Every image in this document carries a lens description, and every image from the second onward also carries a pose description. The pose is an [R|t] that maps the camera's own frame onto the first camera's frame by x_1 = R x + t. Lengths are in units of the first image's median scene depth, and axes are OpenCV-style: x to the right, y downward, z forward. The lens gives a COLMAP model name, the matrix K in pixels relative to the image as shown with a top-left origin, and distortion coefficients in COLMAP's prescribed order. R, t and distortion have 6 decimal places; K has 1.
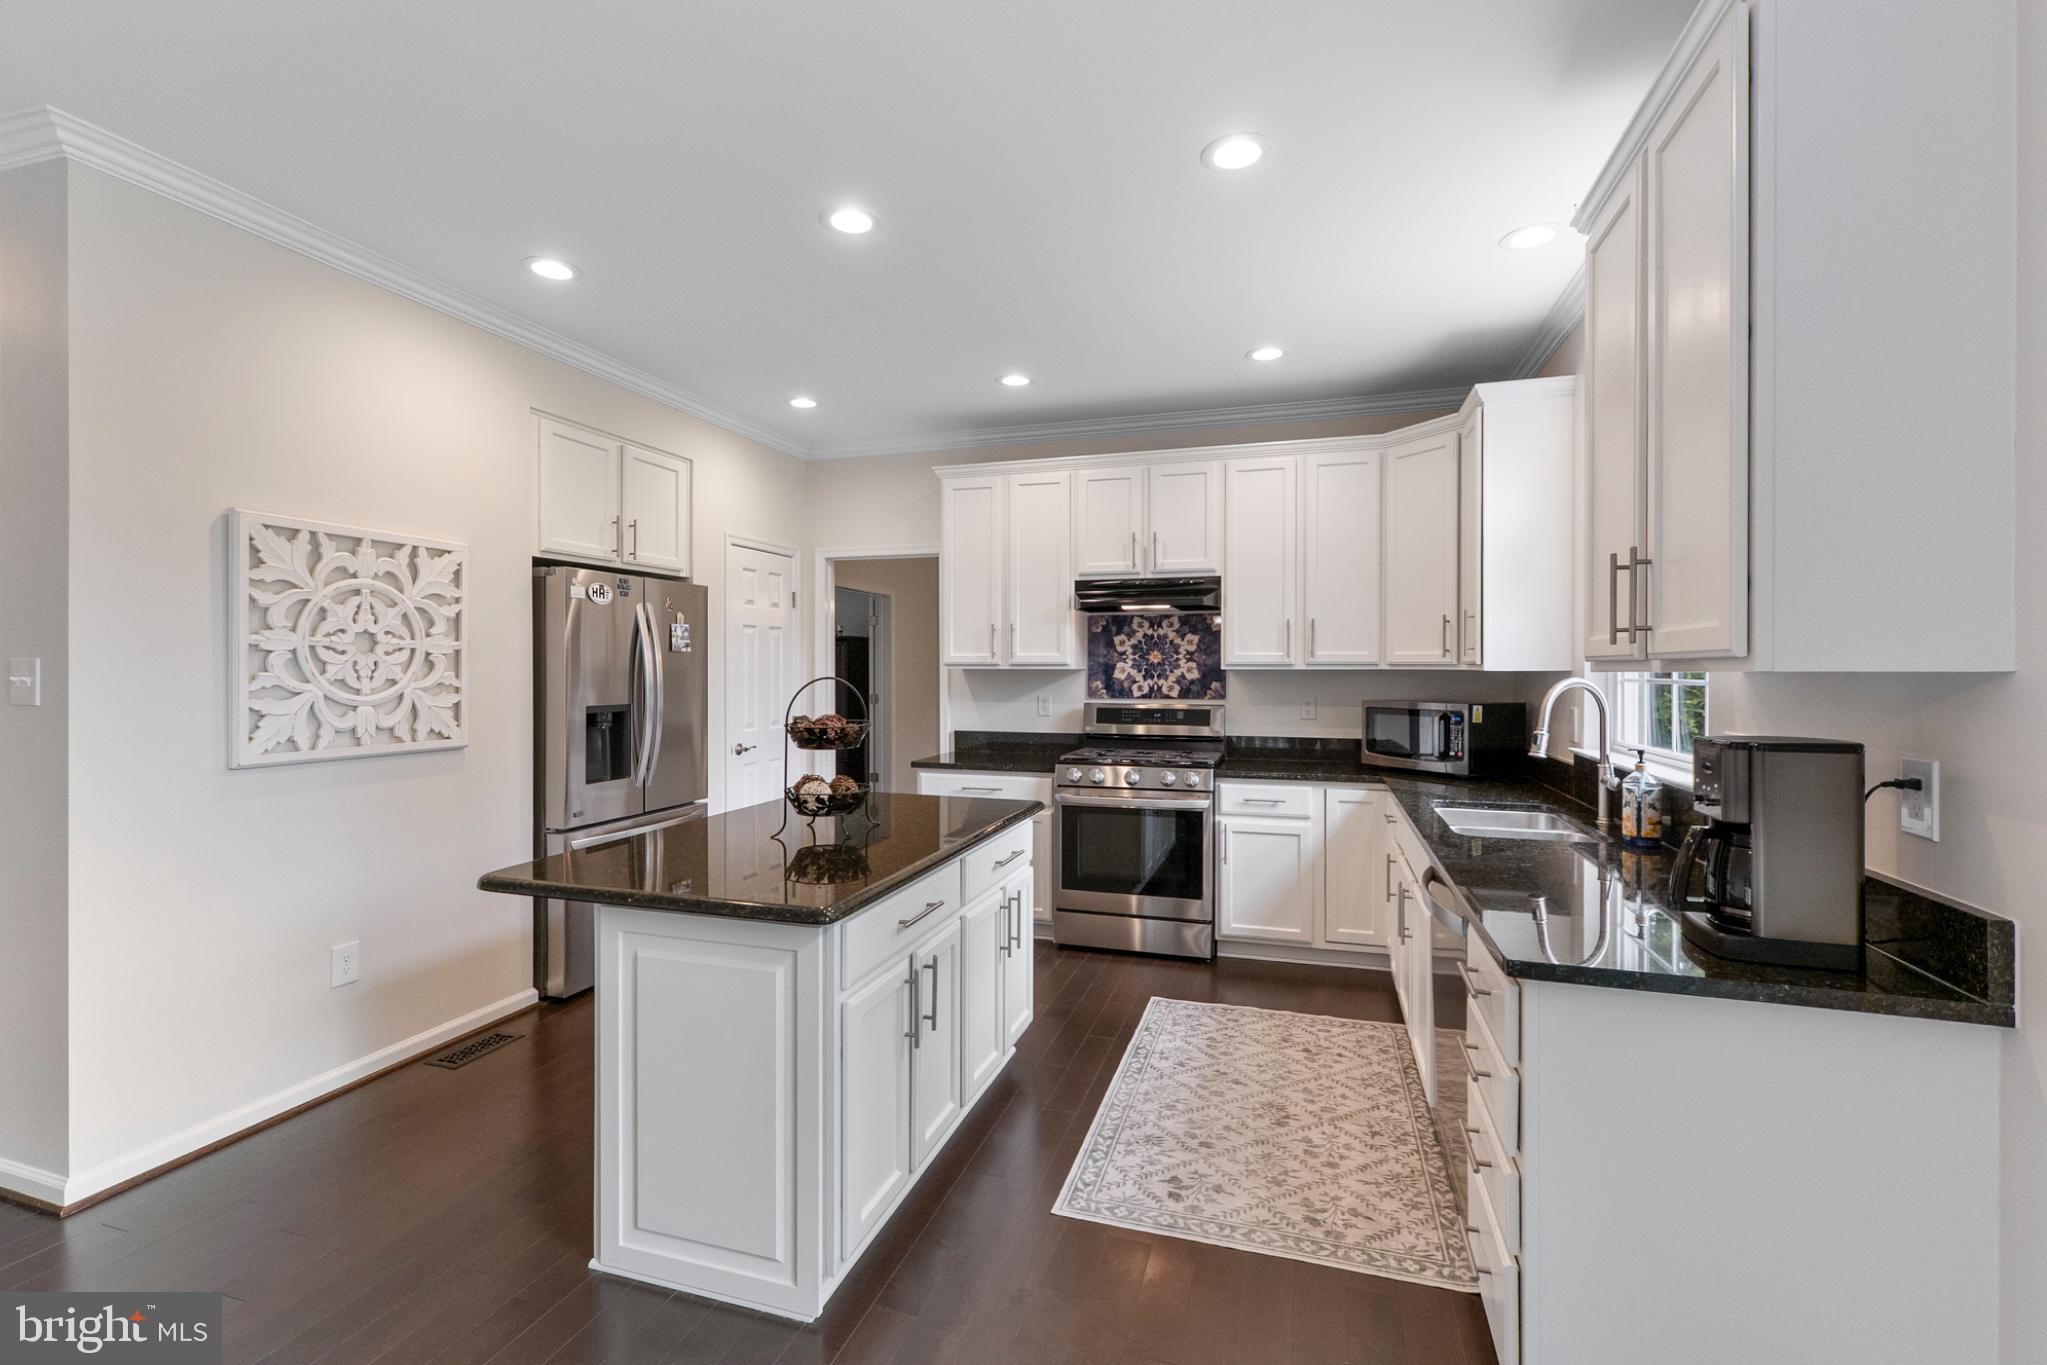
lens RADIAL K [[893.5, 0, 1021.5], [0, 893.5, 673.3], [0, 0, 1]] dist [0.002804, 0.001566]
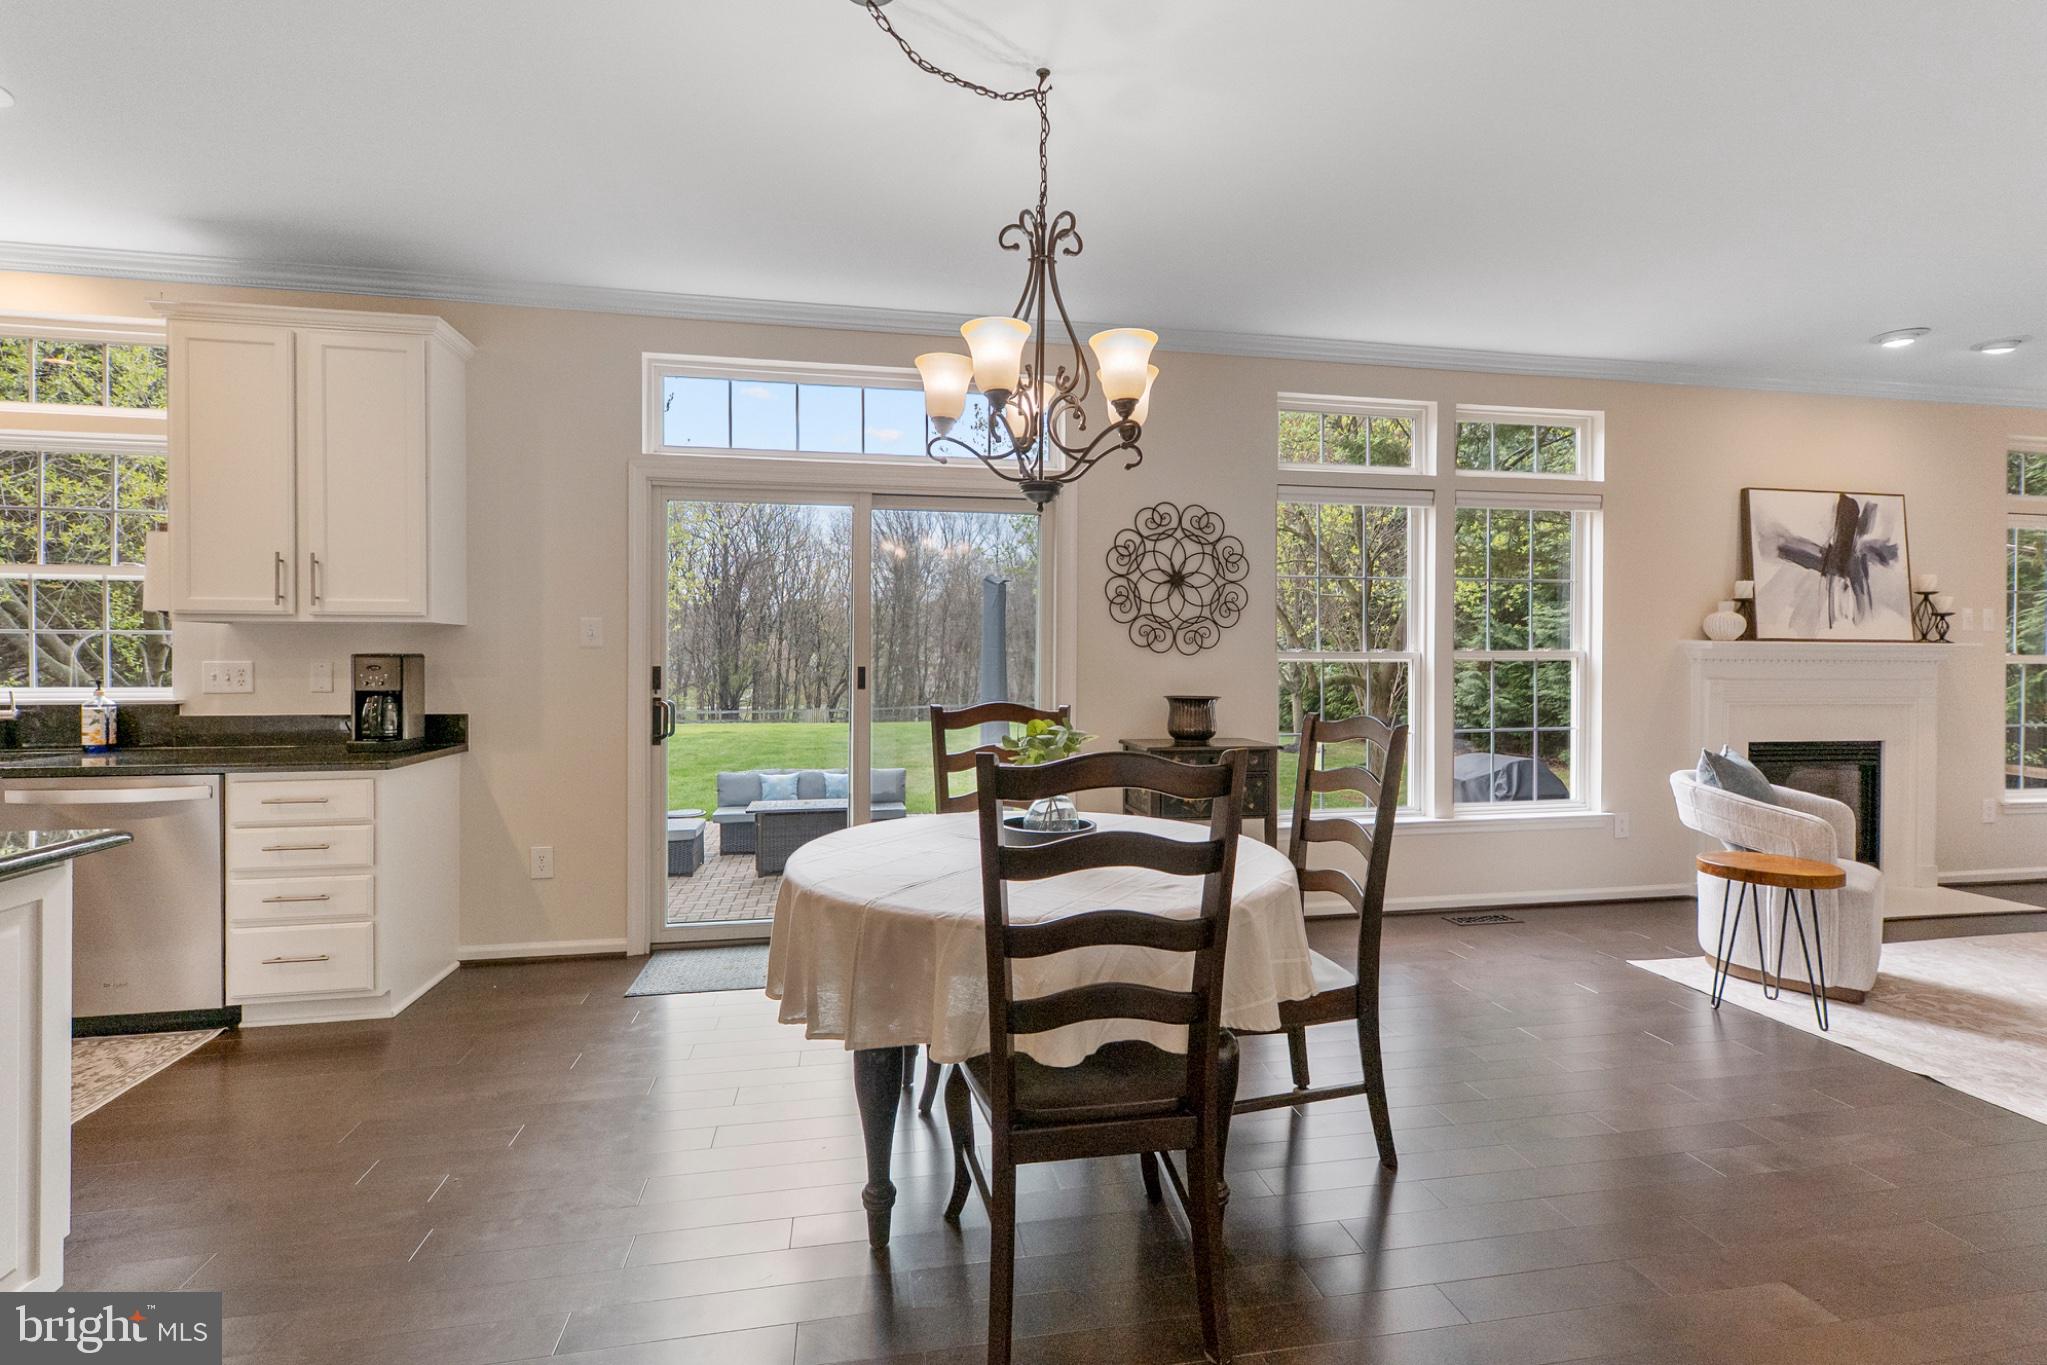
lens RADIAL K [[893.5, 0, 1041.6], [0, 893.5, 670.0], [0, 0, 1]] dist [0.002804, 0.001566]
pose [[-0.483866, -0.013160, 0.875043, -0.752871], [0.002376, 0.999863, 0.016351, 0.032837], [-0.875139, 0.009991, -0.483769, 0.267472]]
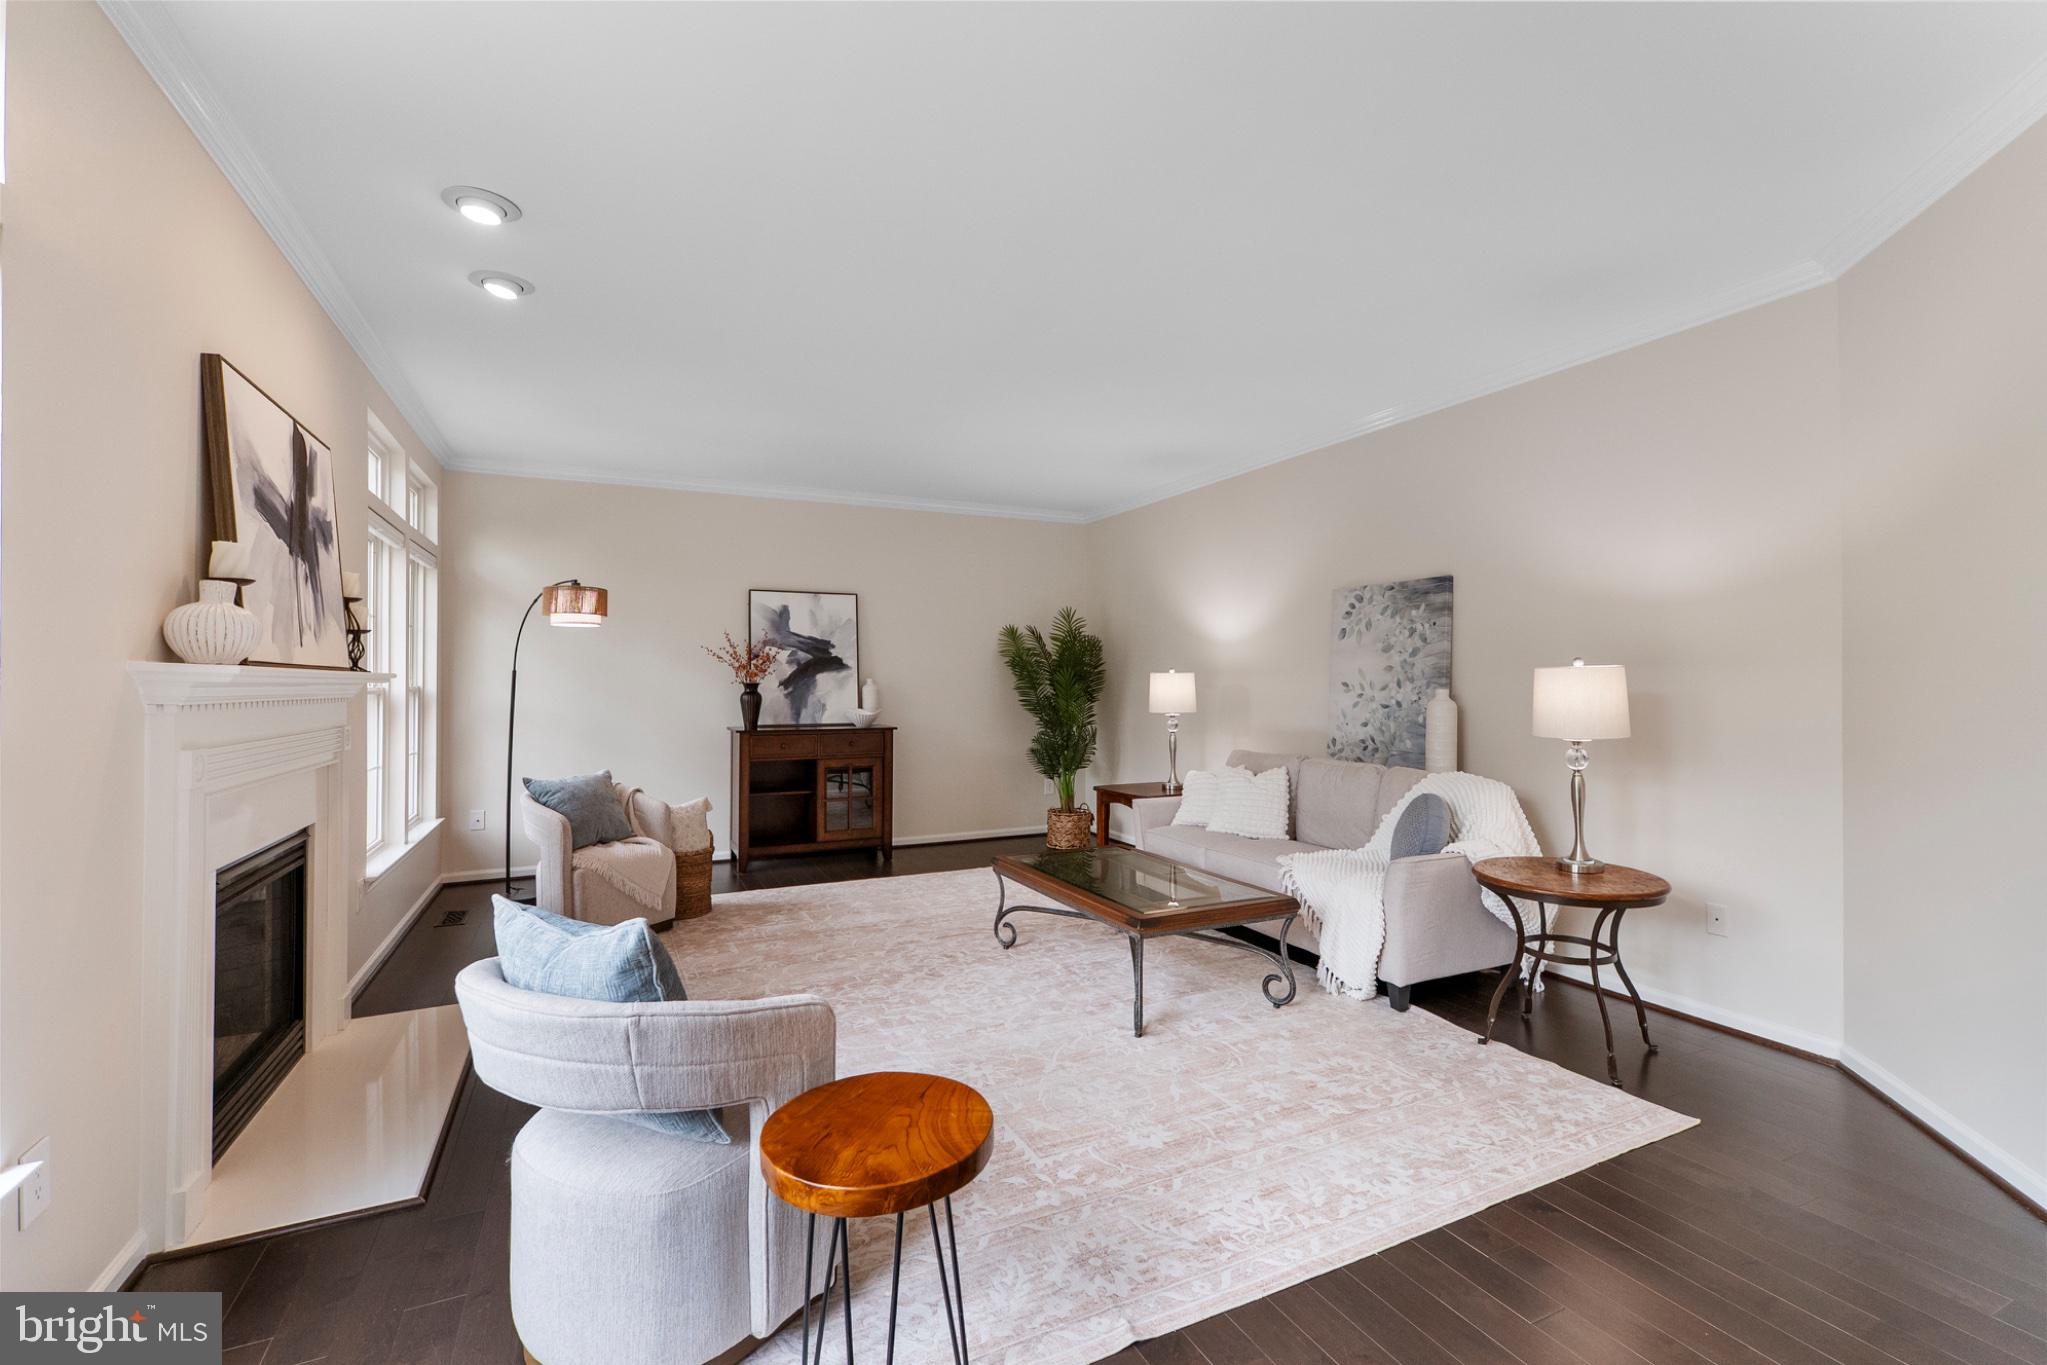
lens RADIAL K [[893.5, 0, 1011.7], [0, 893.5, 670.5], [0, 0, 1]] dist [0.002804, 0.001566]
pose [[-0.737565, -0.007261, -0.675237, -0.118876], [-0.001719, 0.999959, -0.008874, 0.023294], [0.675274, -0.005385, -0.737547, -0.378606]]
